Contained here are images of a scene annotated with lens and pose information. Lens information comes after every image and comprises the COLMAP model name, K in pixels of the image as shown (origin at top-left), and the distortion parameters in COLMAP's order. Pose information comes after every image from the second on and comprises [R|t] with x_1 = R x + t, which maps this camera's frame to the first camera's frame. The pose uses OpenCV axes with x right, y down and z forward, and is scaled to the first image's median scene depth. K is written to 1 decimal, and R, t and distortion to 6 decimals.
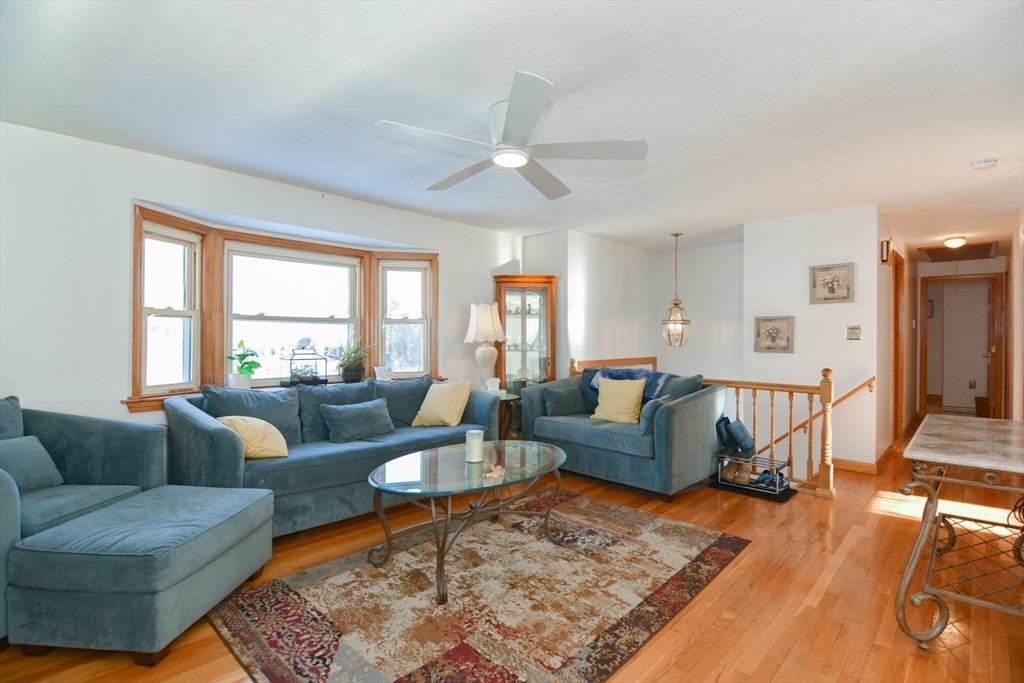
lens RADIAL K [[496.9, 0, 516.5], [0, 496.9, 341.9], [0, 0, 1]] dist [-0.005176, -0.006557]
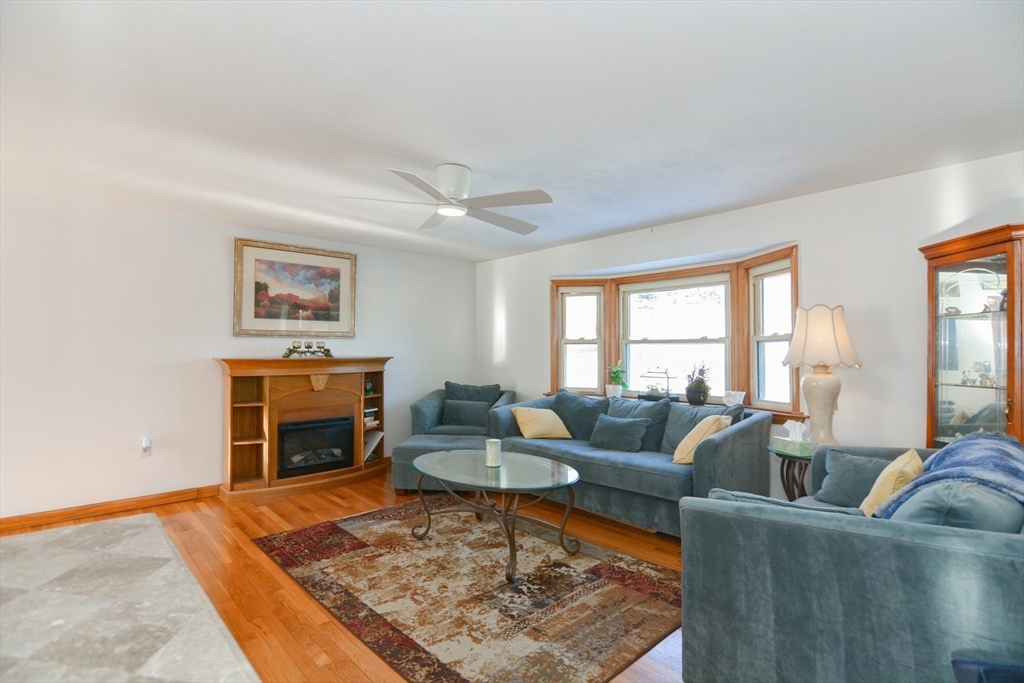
lens RADIAL K [[496.9, 0, 515.7], [0, 496.9, 343.9], [0, 0, 1]] dist [-0.005176, -0.006557]
pose [[-0.073100, -0.028078, -0.996929, 0.816093], [-0.012409, 0.999552, -0.027242, -0.007128], [0.997247, 0.010379, -0.073416, 0.868749]]
